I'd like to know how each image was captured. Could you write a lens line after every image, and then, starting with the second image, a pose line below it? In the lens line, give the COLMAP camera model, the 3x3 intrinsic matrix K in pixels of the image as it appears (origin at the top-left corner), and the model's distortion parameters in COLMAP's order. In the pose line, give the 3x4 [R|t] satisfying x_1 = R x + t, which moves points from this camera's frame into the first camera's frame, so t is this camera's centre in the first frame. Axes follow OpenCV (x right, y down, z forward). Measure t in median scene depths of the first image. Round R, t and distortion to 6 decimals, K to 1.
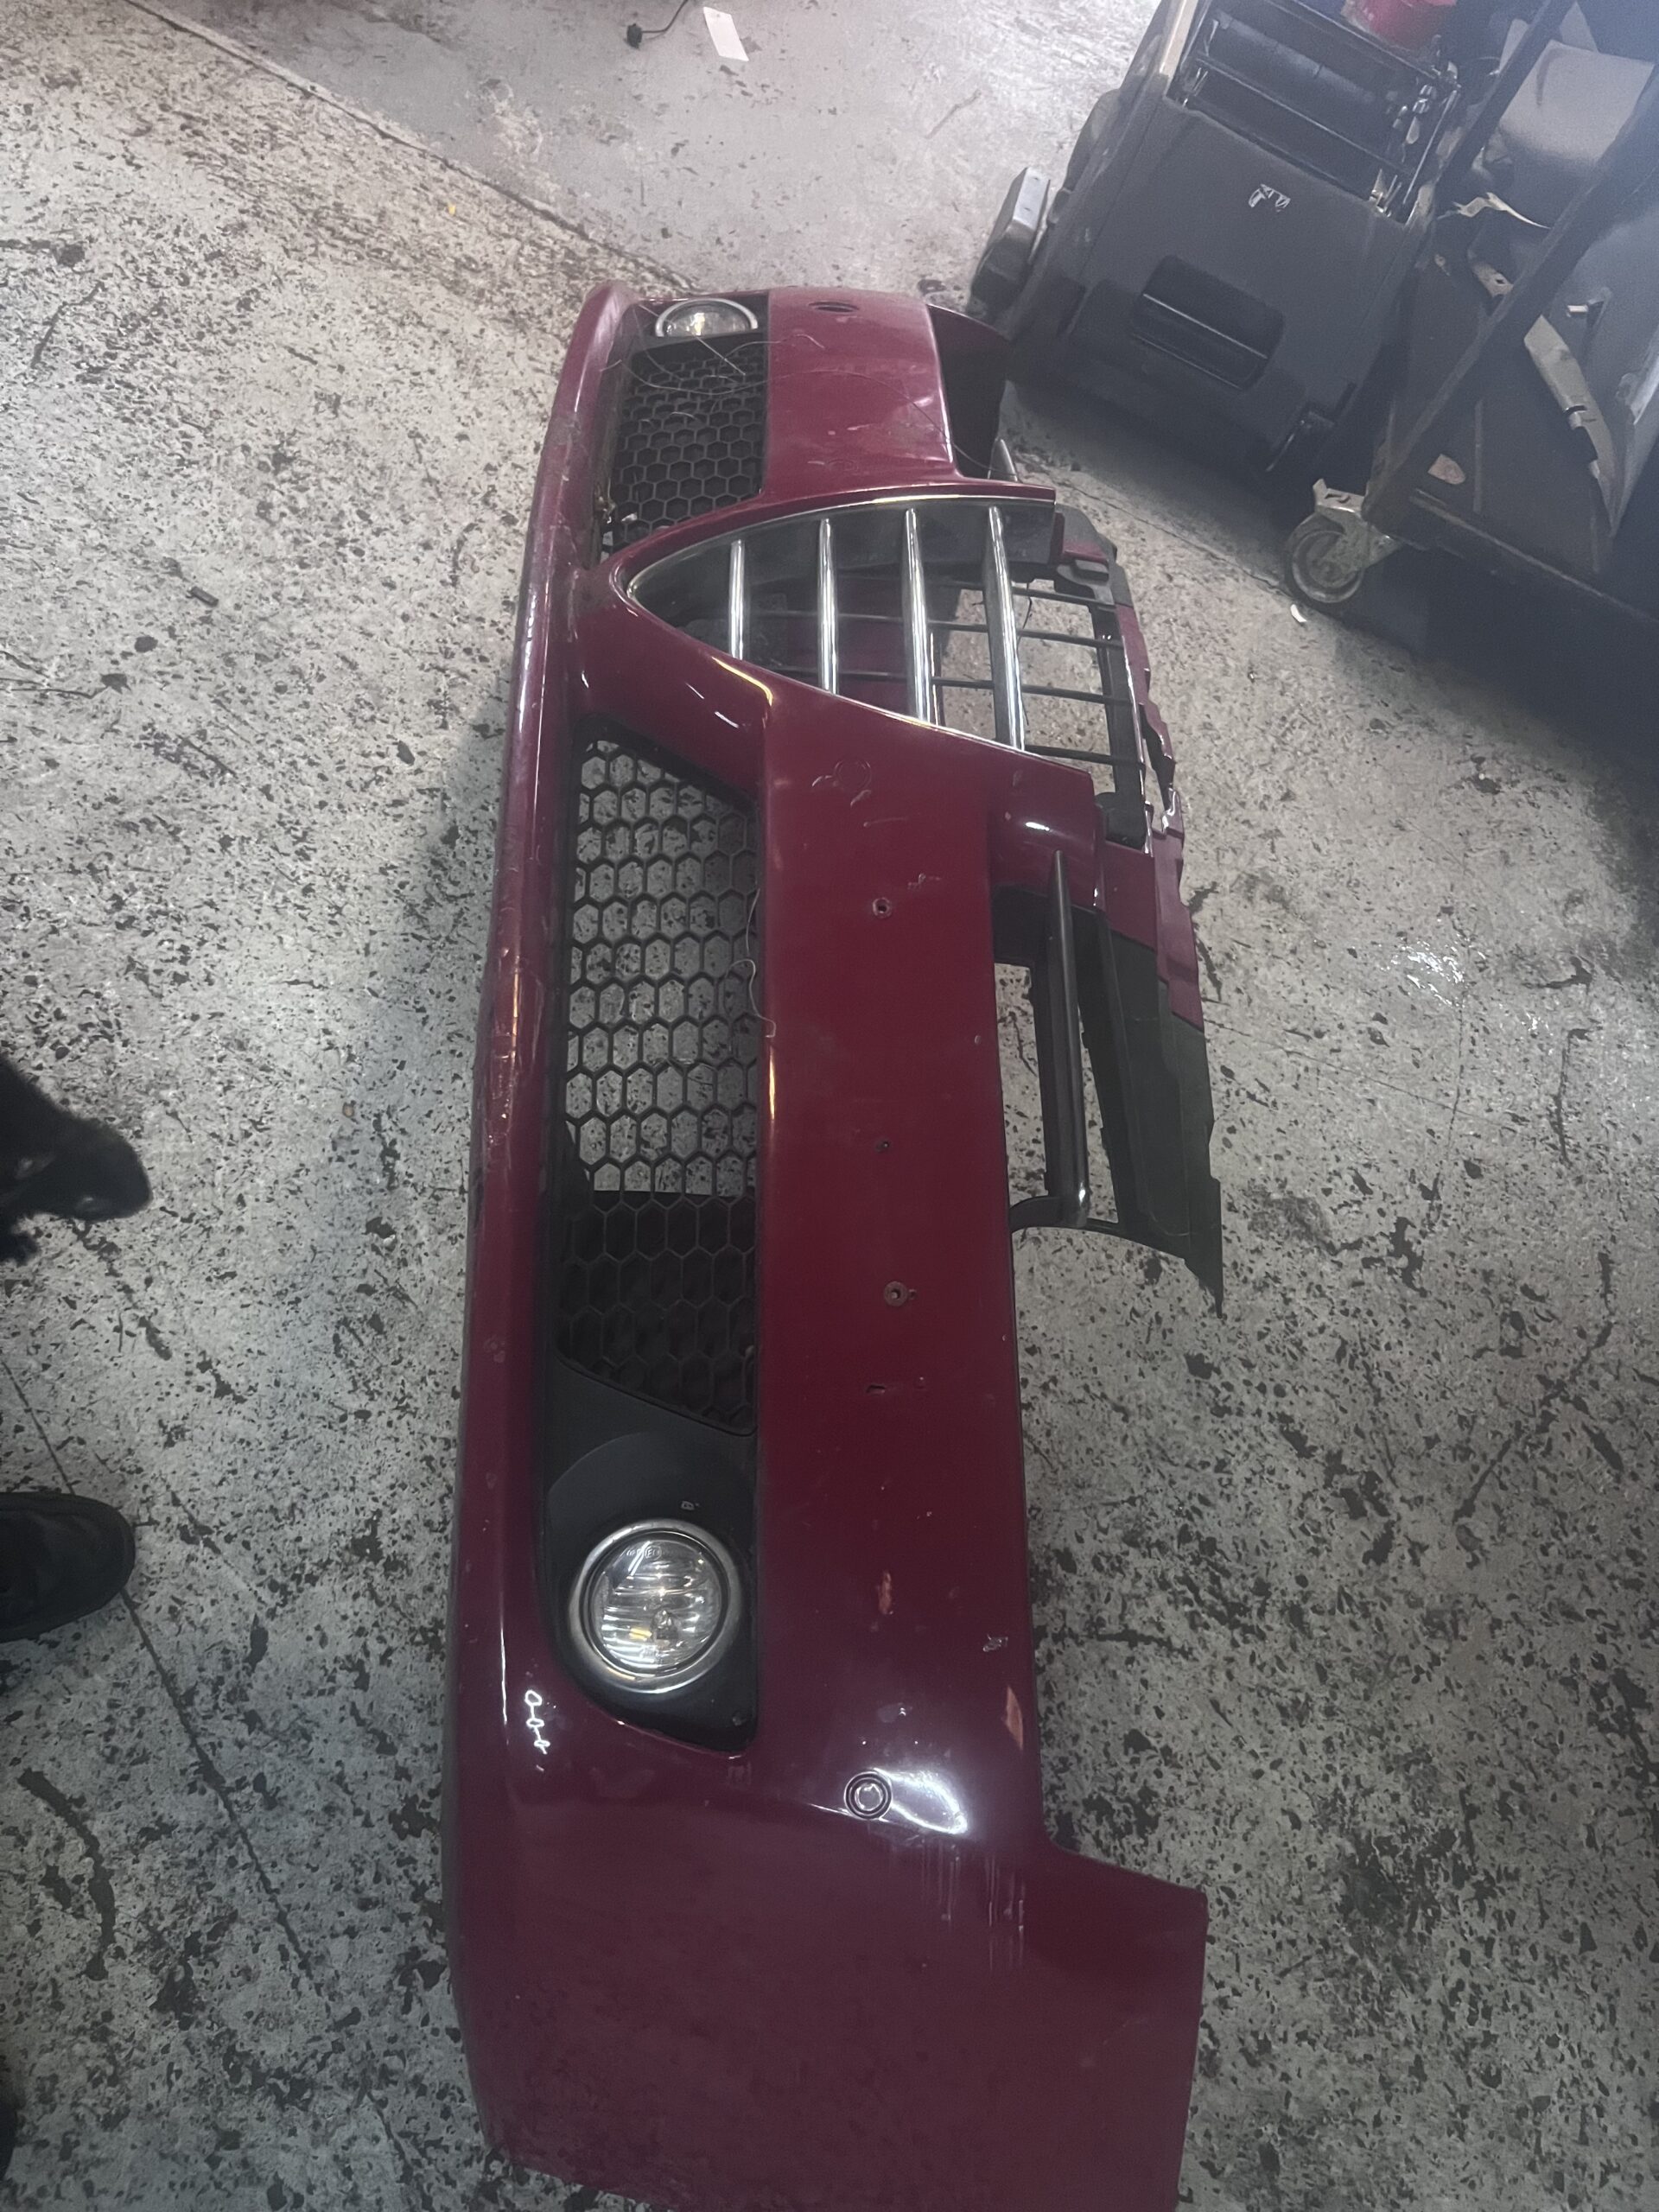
lens RADIAL K [[1657.3, 0, 847.9], [0, 1657.3, 1111.5], [0, 0, 1]] dist [0.037418, -0.044872]
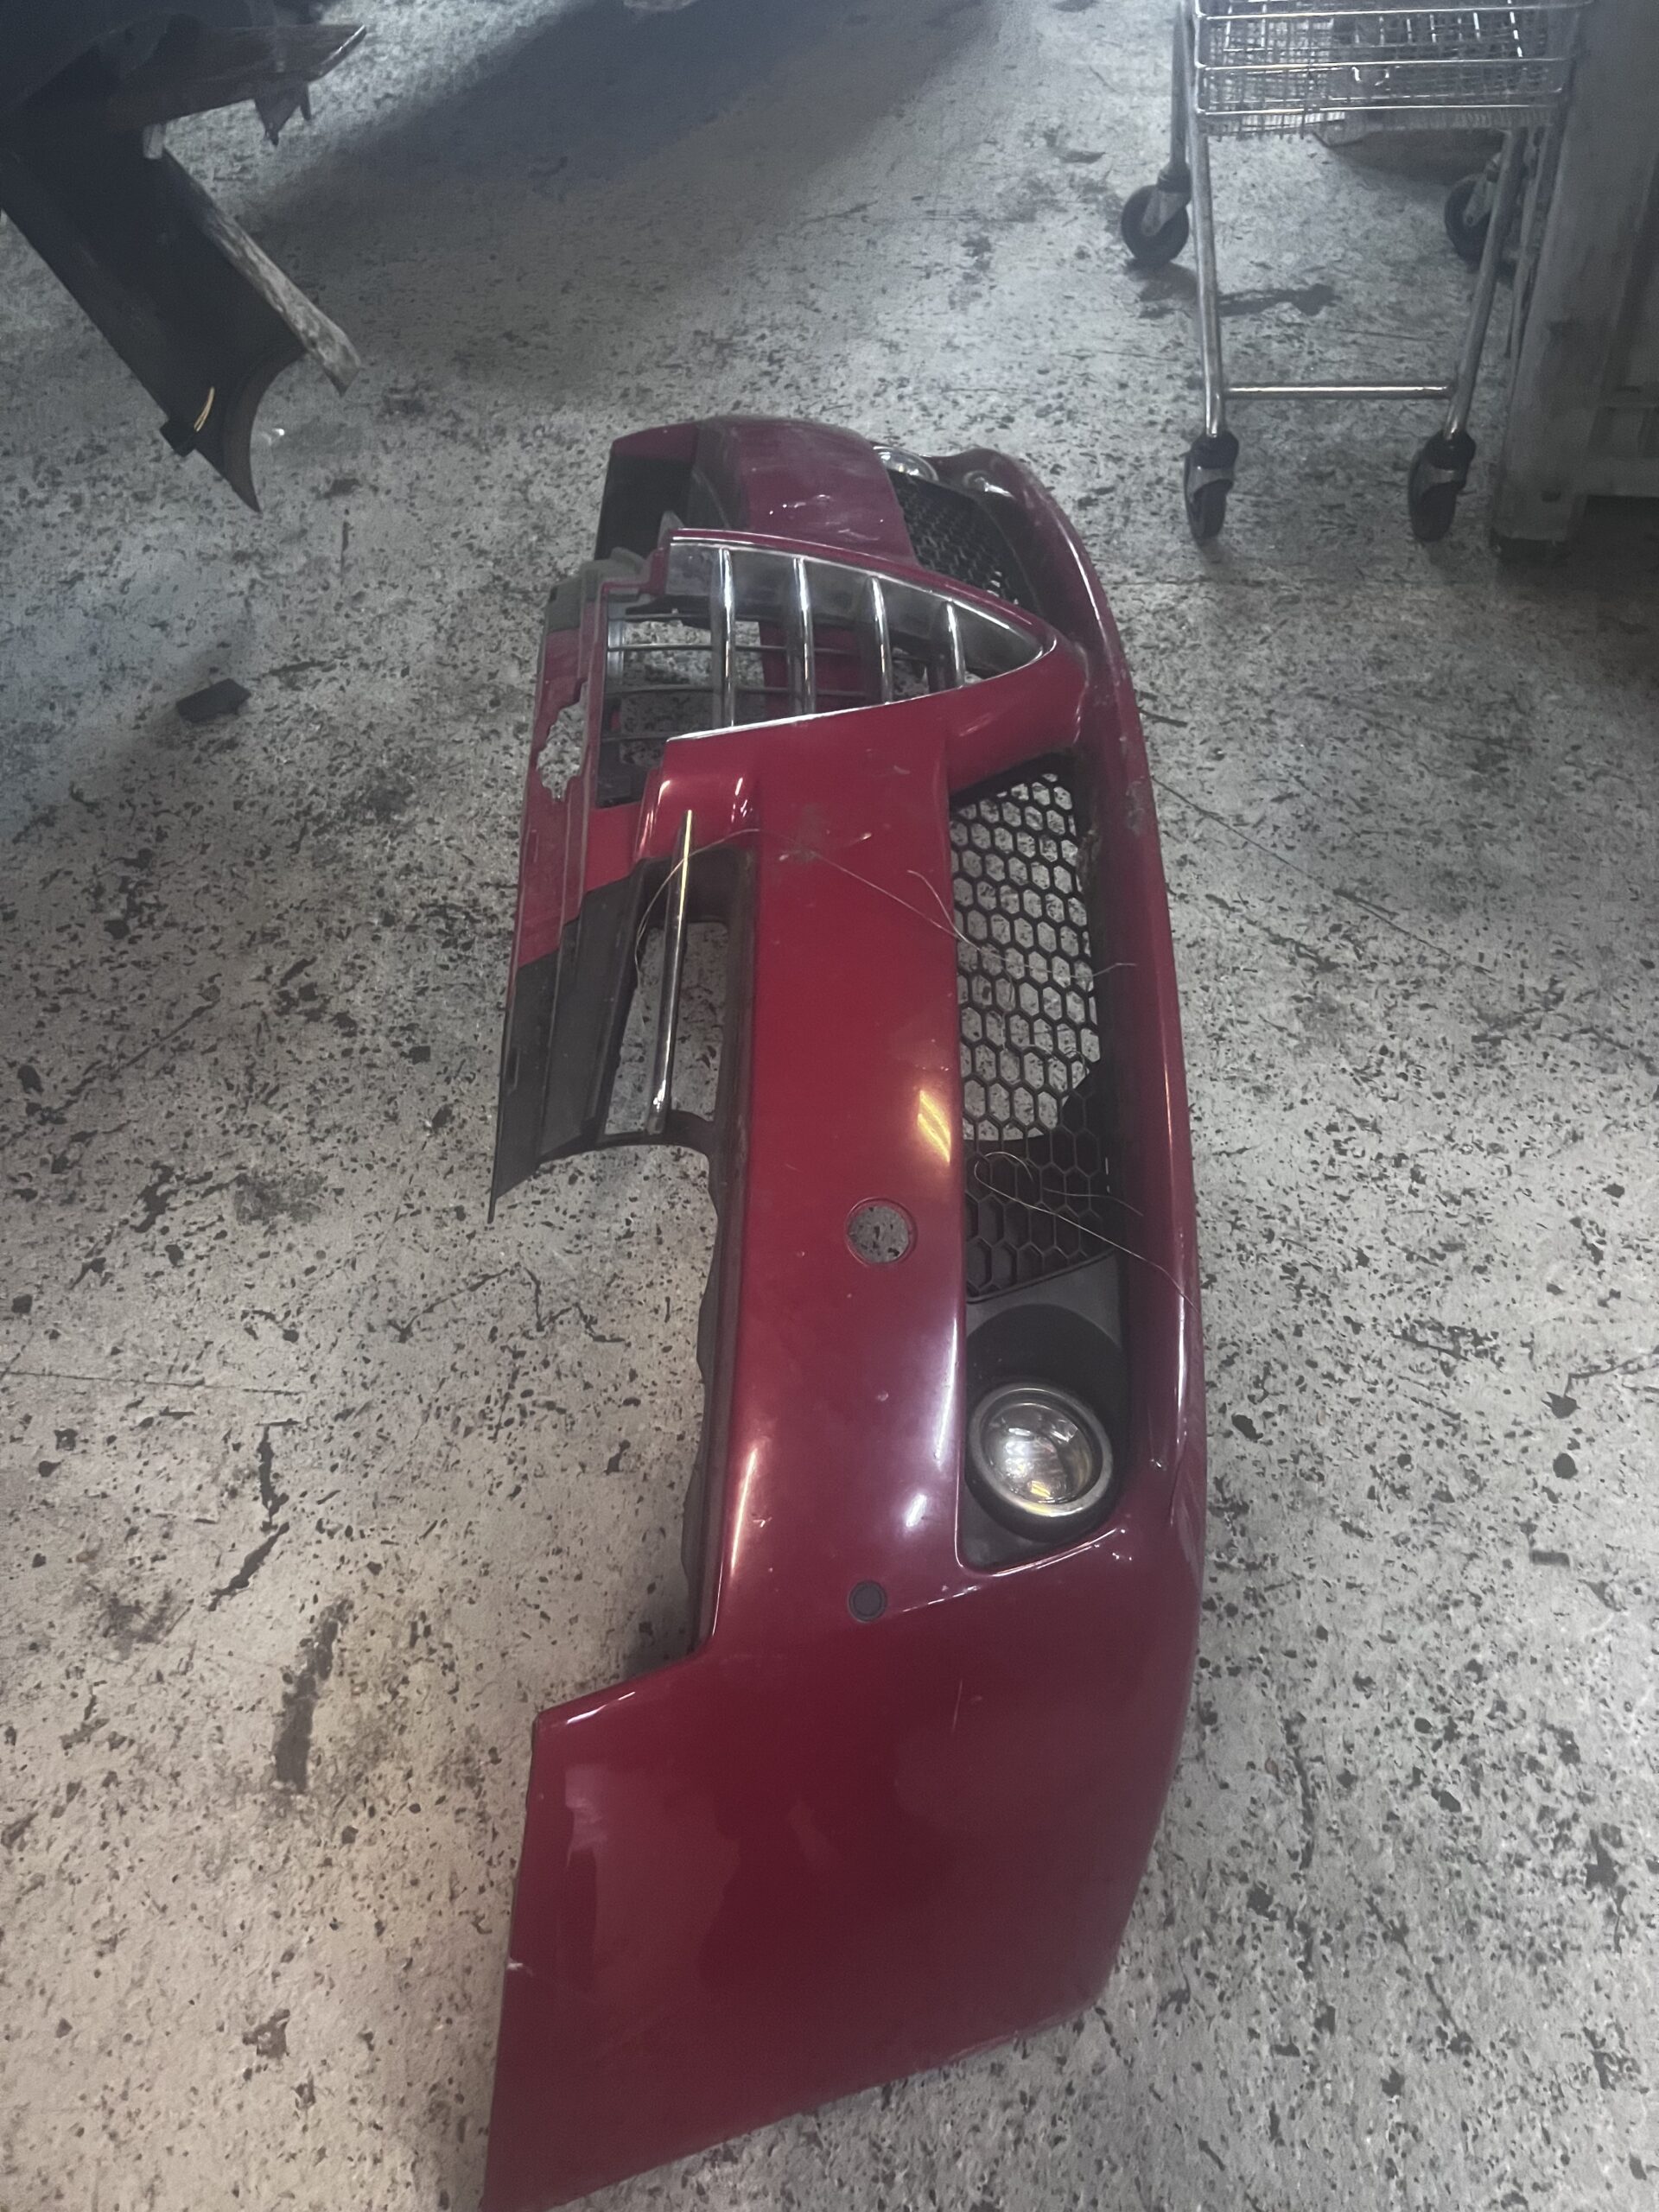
lens RADIAL K [[1657.3, 0, 819.8], [0, 1657.3, 1112.5], [0, 0, 1]] dist [0.037418, -0.044872]
pose [[-0.977301, -0.112639, -0.179428, 0.145568], [-0.136752, -0.311446, 0.940372, -1.054089], [-0.161805, 0.943564, 0.288973, 0.678761]]
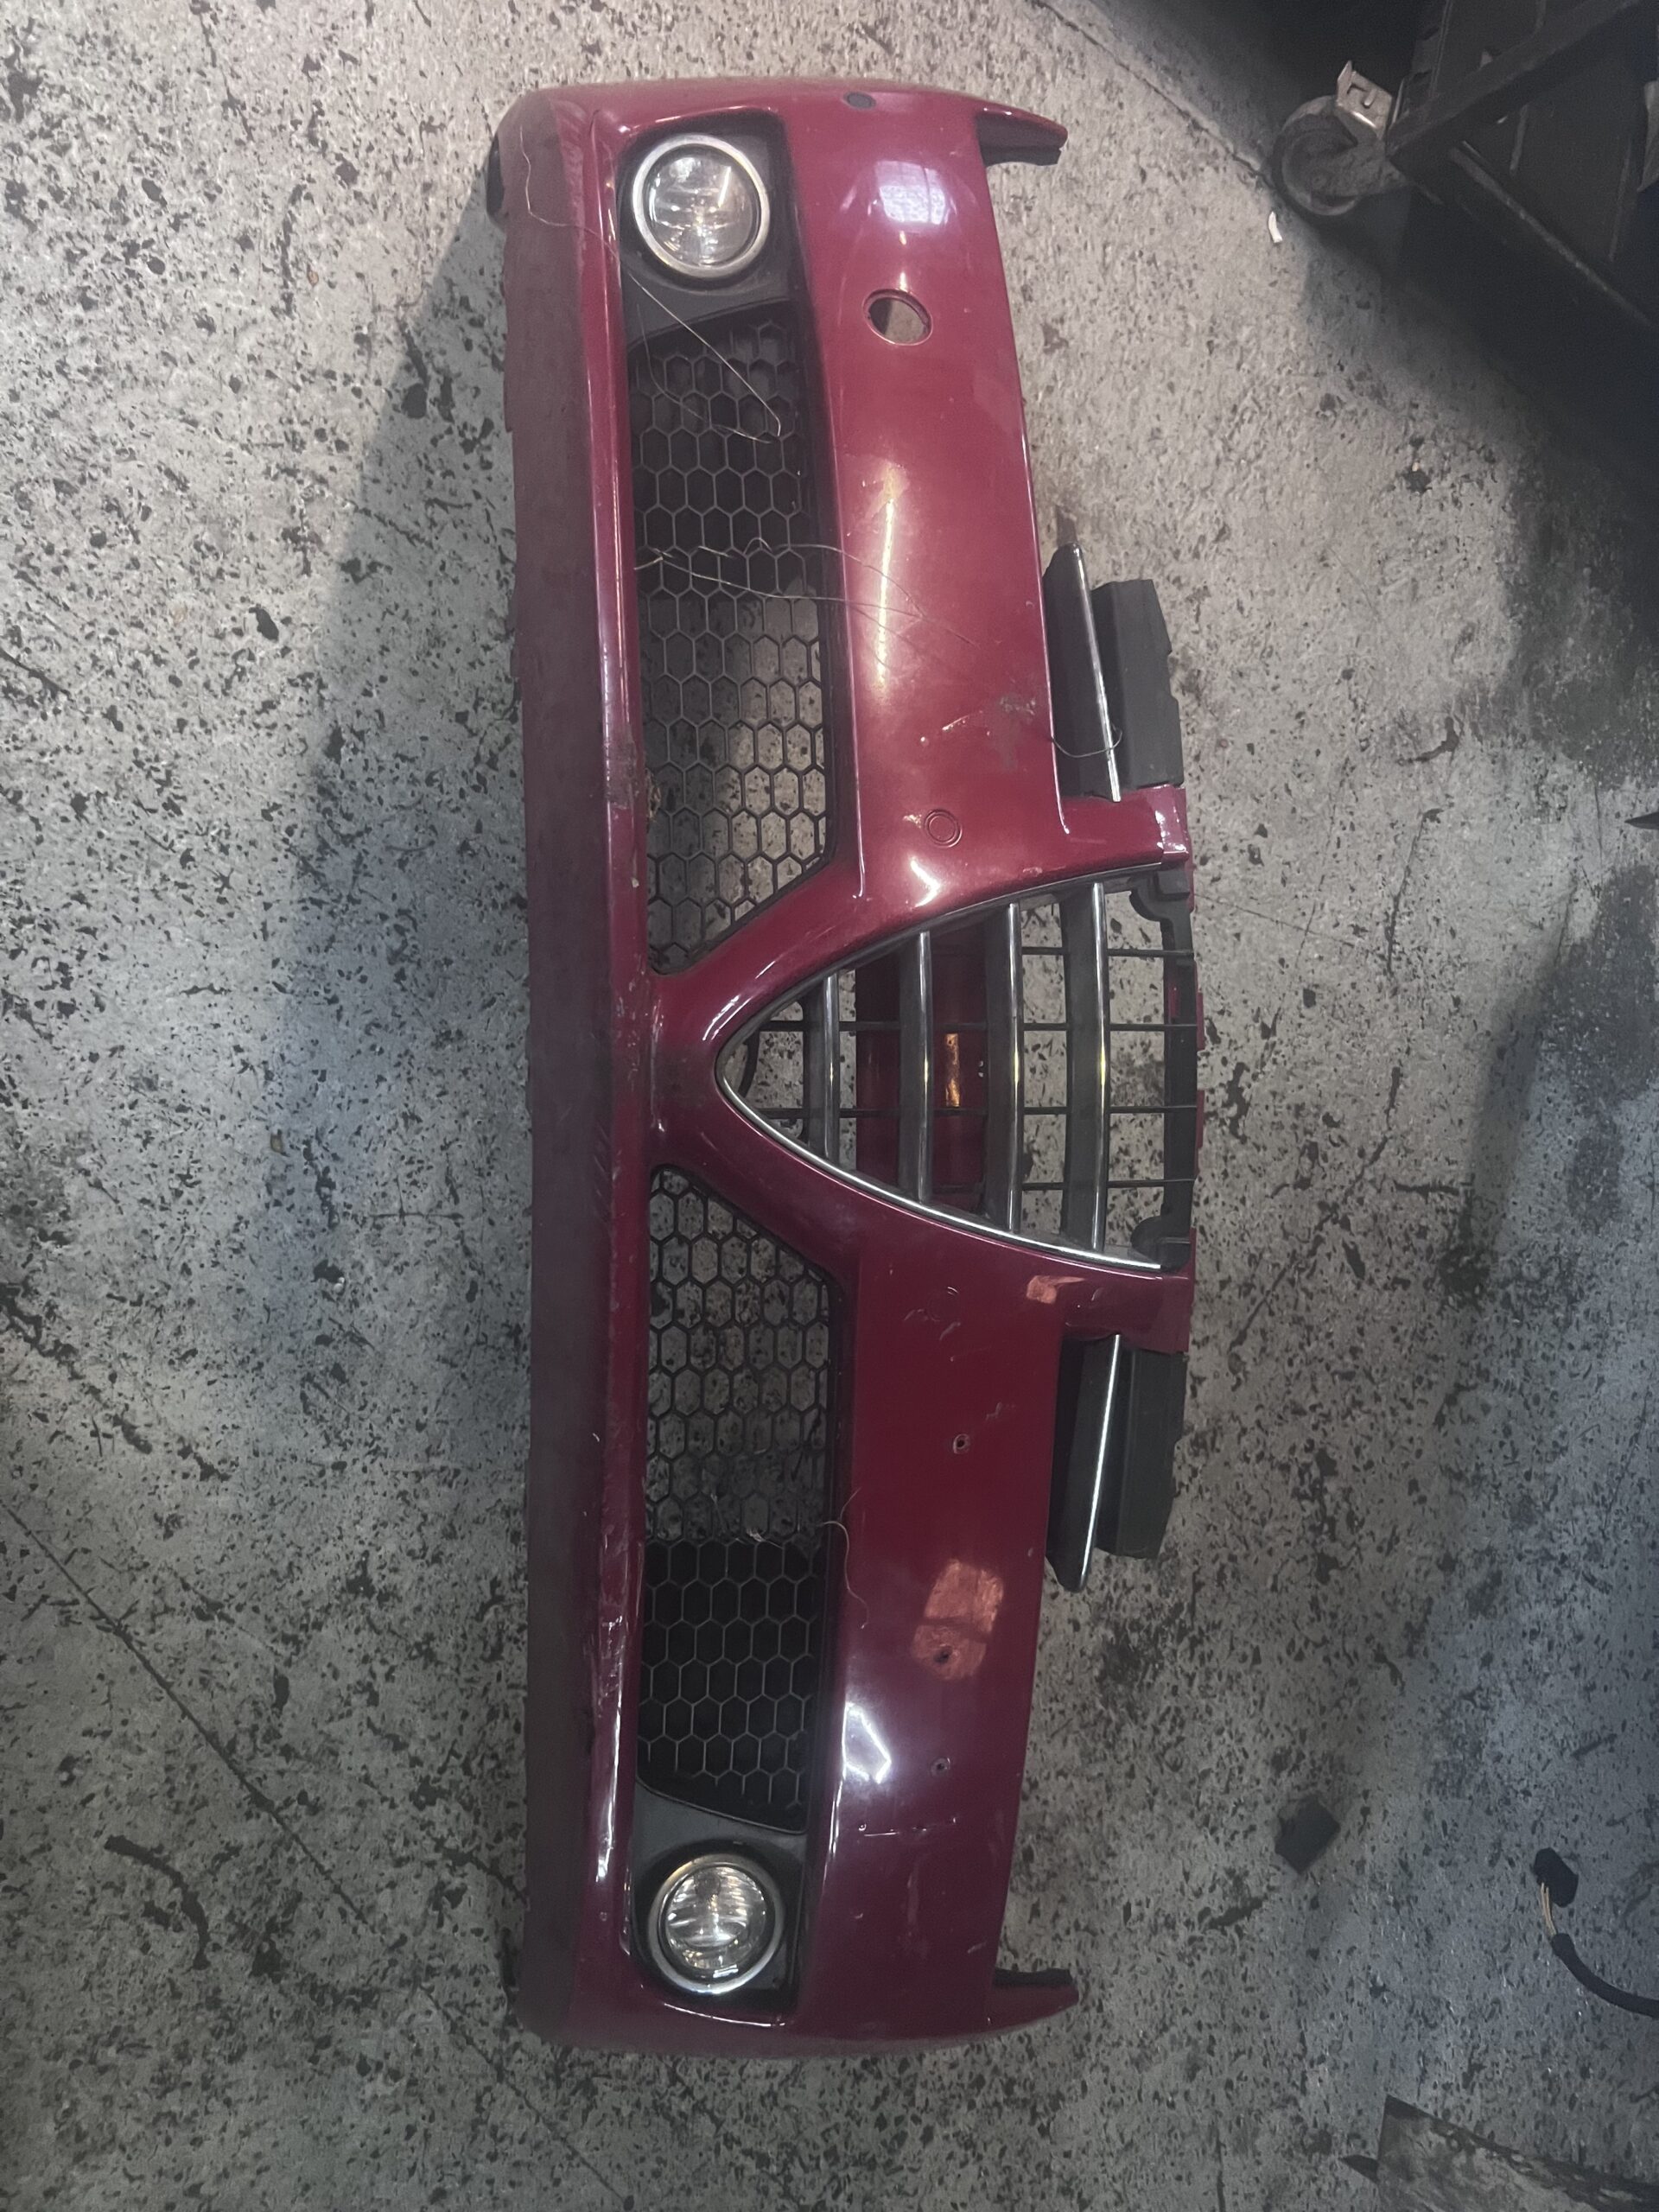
lens RADIAL K [[1657.3, 0, 833.6], [0, 1657.3, 1111.2], [0, 0, 1]] dist [0.037418, -0.044872]
pose [[0.978676, 0.011767, 0.205072, -0.172771], [-0.121872, 0.836912, 0.533597, -0.530953], [-0.165349, -0.547211, 0.820500, 0.163244]]
